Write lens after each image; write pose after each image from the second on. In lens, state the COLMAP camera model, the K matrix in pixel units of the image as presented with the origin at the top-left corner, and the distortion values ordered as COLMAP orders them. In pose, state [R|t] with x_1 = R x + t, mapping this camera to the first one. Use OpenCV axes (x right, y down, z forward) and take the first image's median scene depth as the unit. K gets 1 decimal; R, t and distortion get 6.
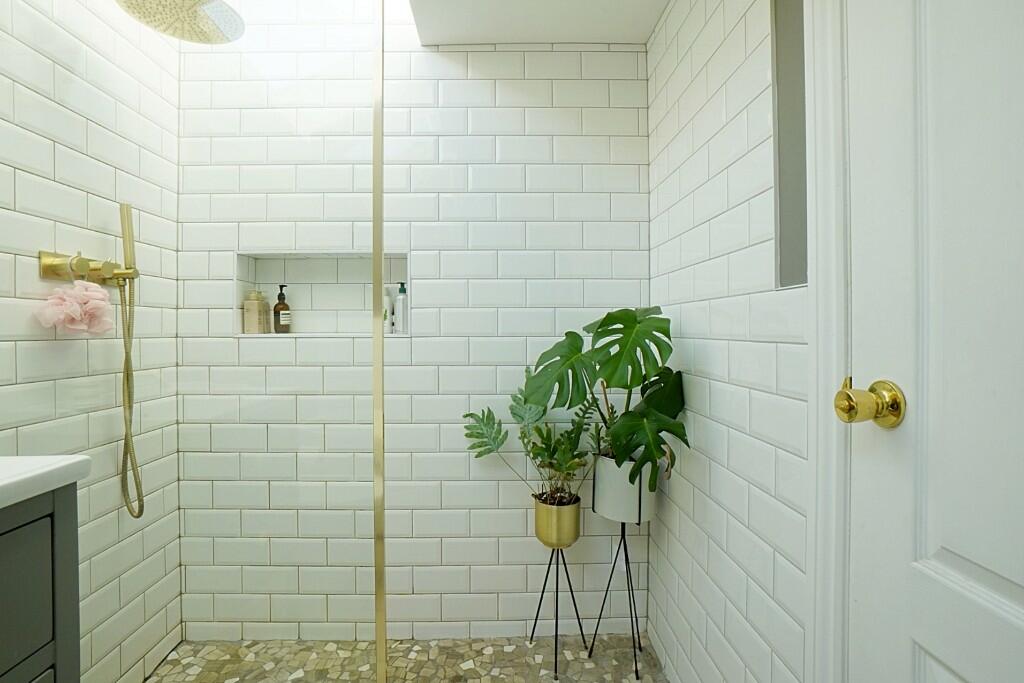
lens RADIAL K [[487.5, 0, 502.2], [0, 487.5, 335.4], [0, 0, 1]] dist [-0.031662, 0.002191]
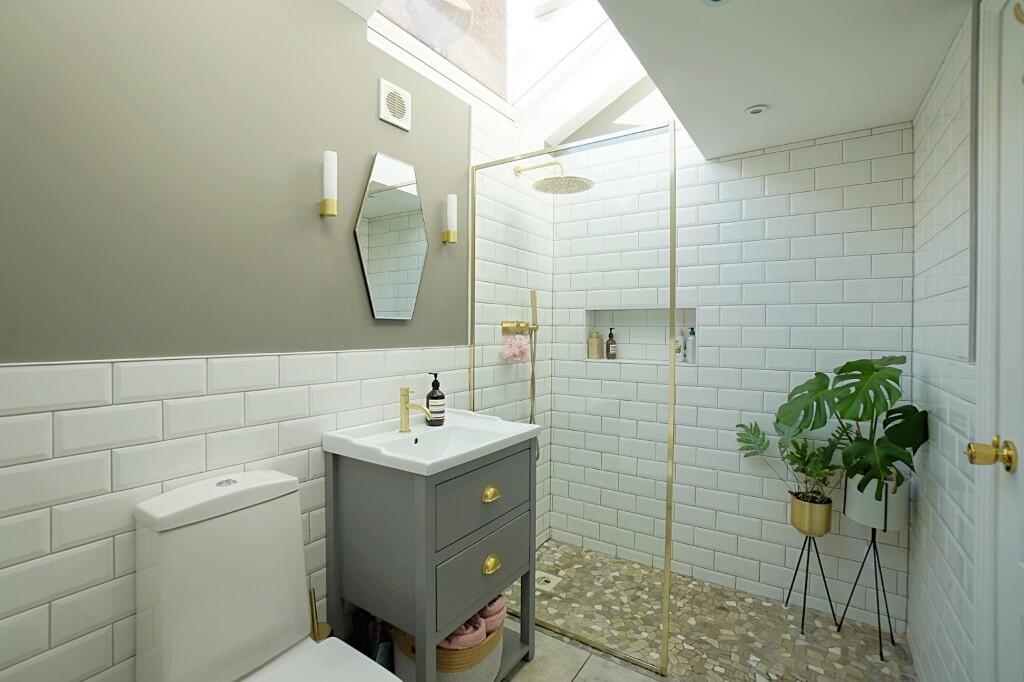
lens RADIAL K [[454.0, 0, 509.6], [0, 454.0, 338.9], [0, 0, 1]] dist [-0.053831, 0.015309]
pose [[0.820246, 0.016987, -0.571759, 0.116777], [-0.013475, 0.999855, 0.010374, -0.085835], [0.571853, -0.000805, 0.820356, -0.408402]]
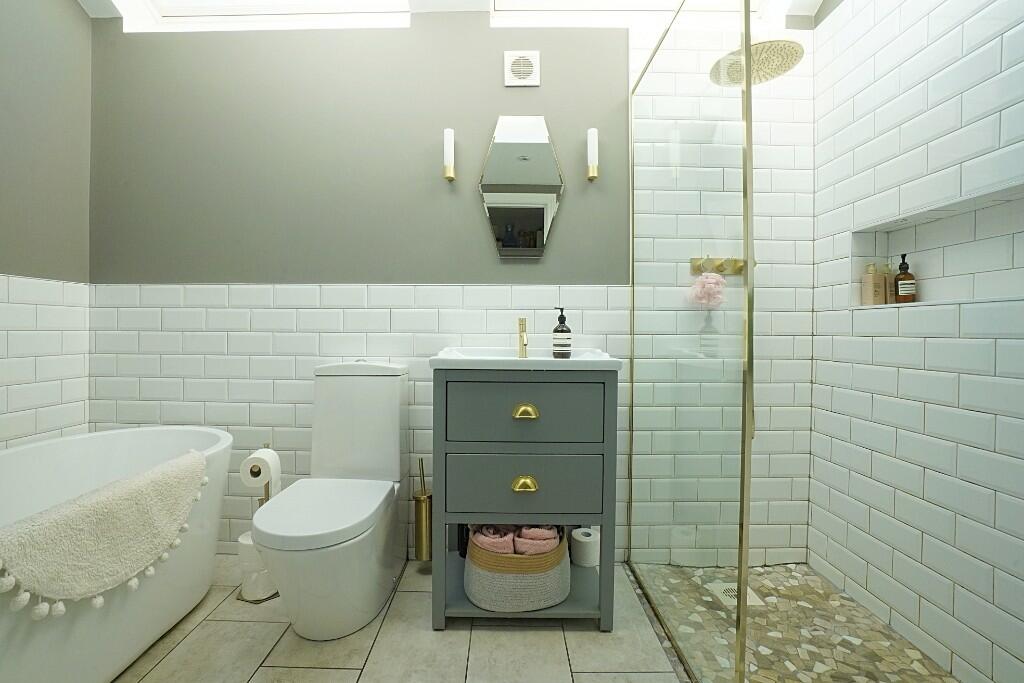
lens RADIAL K [[454.0, 0, 515.6], [0, 454.0, 335.9], [0, 0, 1]] dist [-0.053831, 0.015309]
pose [[-0.010676, 0.012629, -0.999863, 0.457771], [-0.016277, 0.999786, 0.012802, 0.063977], [0.999811, 0.016412, -0.010468, 0.267282]]
